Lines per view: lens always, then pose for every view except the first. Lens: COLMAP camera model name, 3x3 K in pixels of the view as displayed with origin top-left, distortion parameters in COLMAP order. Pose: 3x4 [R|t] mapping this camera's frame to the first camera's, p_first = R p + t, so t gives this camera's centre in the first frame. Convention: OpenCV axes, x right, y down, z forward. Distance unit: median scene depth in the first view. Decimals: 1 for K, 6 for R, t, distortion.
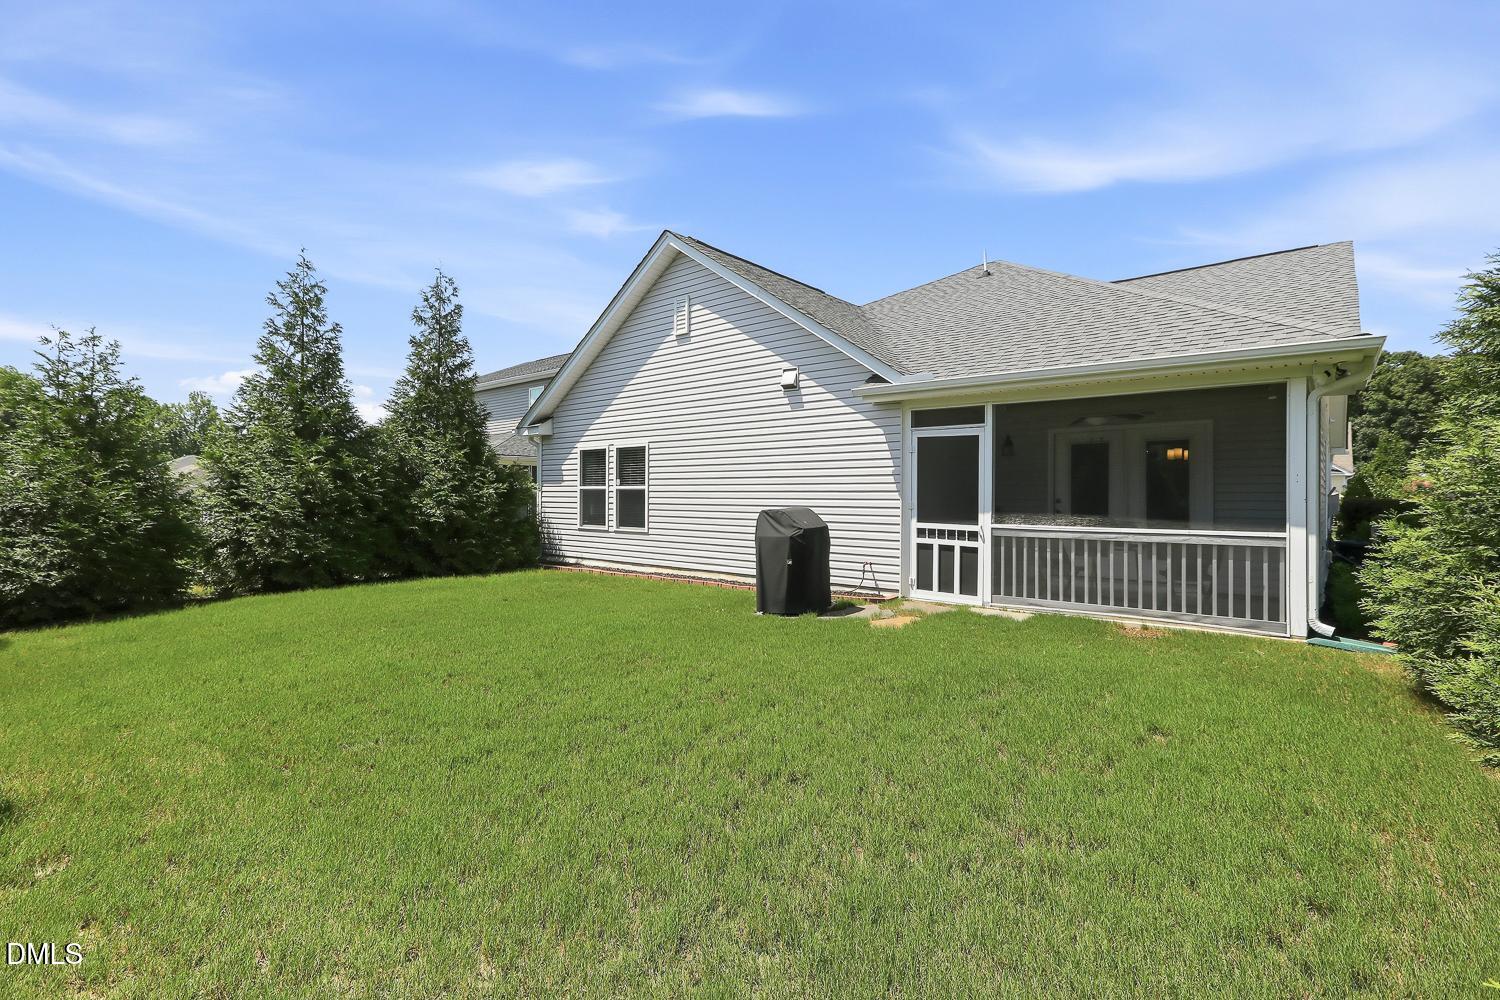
lens RADIAL K [[685.5, 0, 750.0], [0, 685.5, 500.0], [0, 0, 1]] dist [-0.000547, -0.000042]
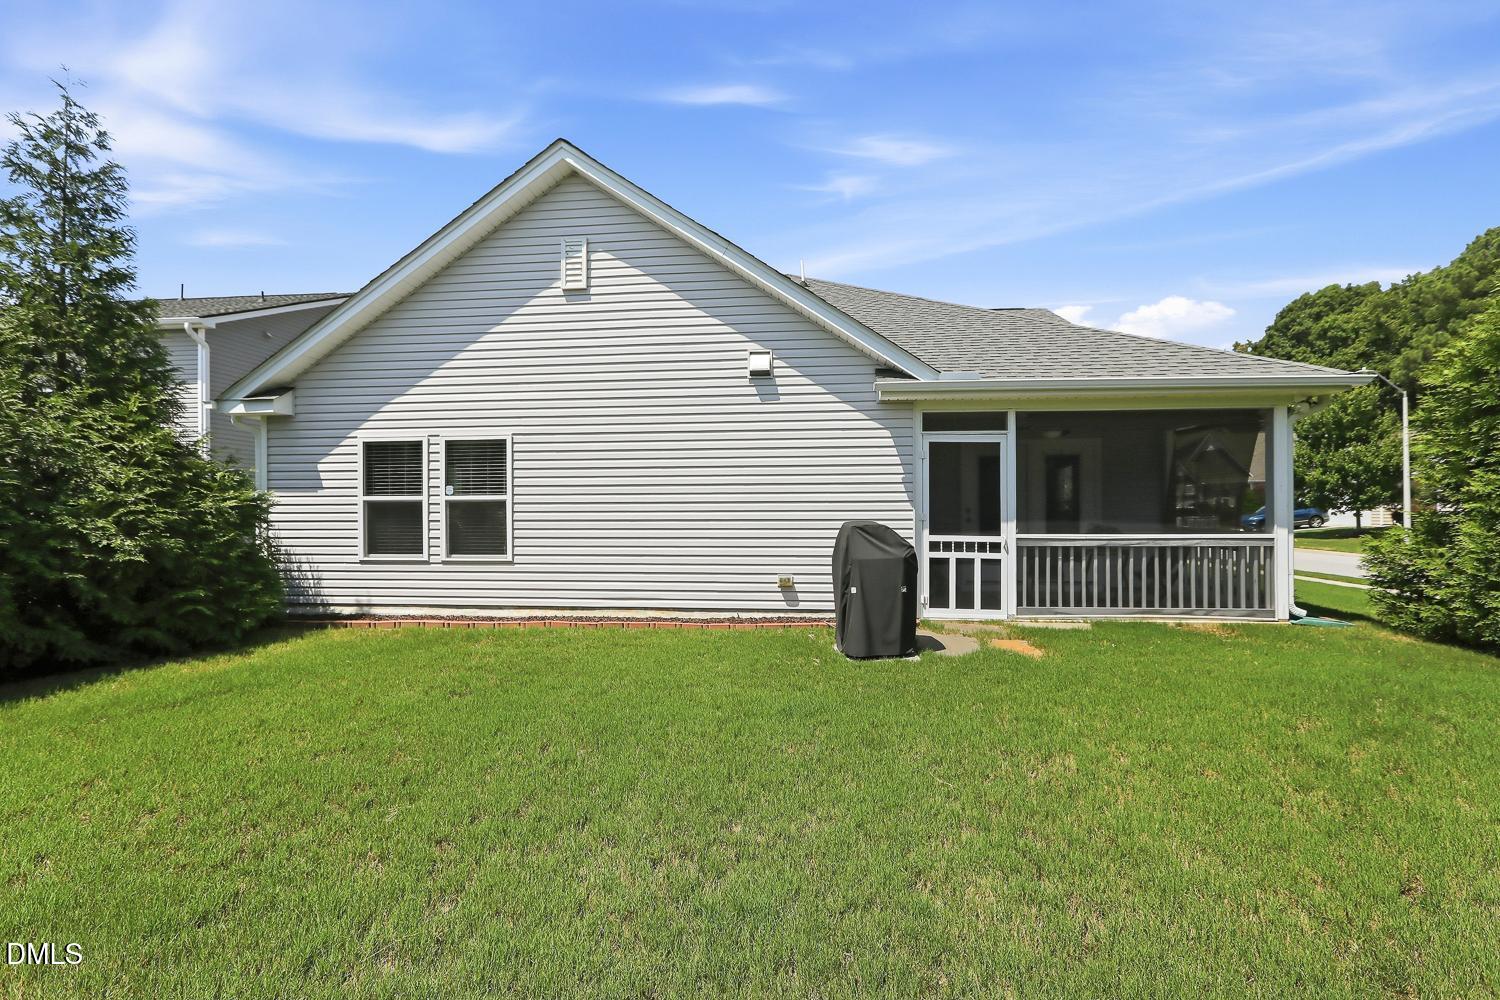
lens RADIAL K [[657.0, 0, 751.3], [0, 657.0, 515.2], [0, 0, 1]] dist [0.000625, 0.000290]
pose [[0.827732, -0.013076, 0.560972, -0.347990], [0.011649, 0.999913, 0.006120, -0.001575], [-0.561003, 0.001469, 0.827812, 0.318709]]
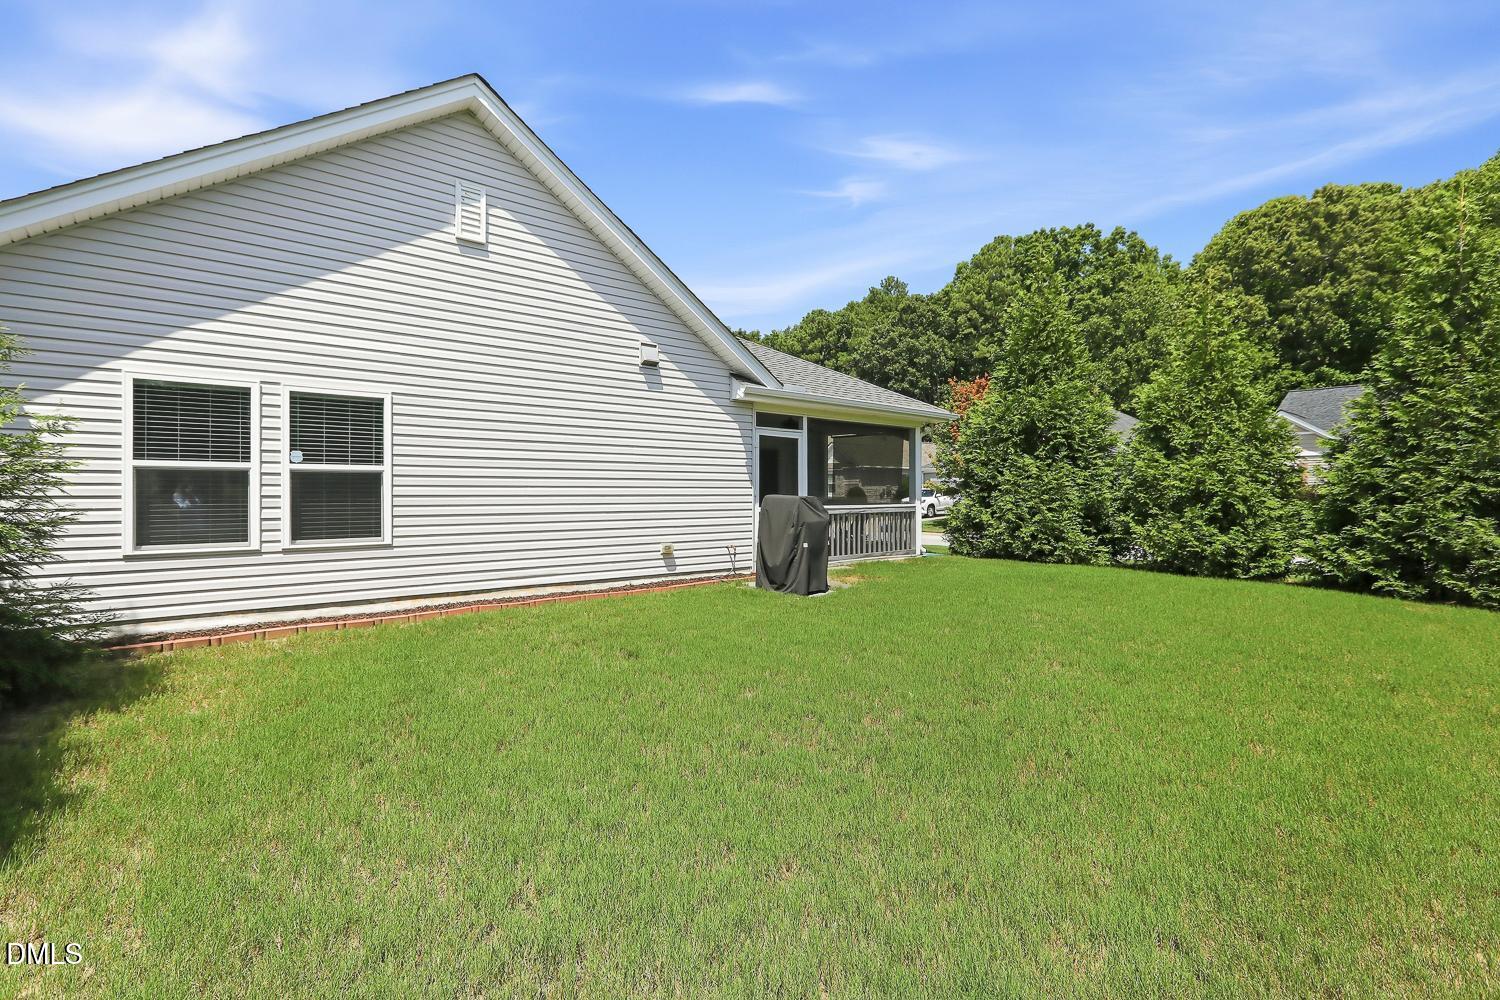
lens RADIAL K [[659.4, 0, 717.0], [0, 659.4, 495.7], [0, 0, 1]] dist [0.019058, 0.000040]
pose [[0.232350, -0.011484, 0.972564, -0.687302], [0.005004, 0.999931, 0.010612, 0.000451], [-0.972619, 0.002401, 0.232391, 0.631575]]
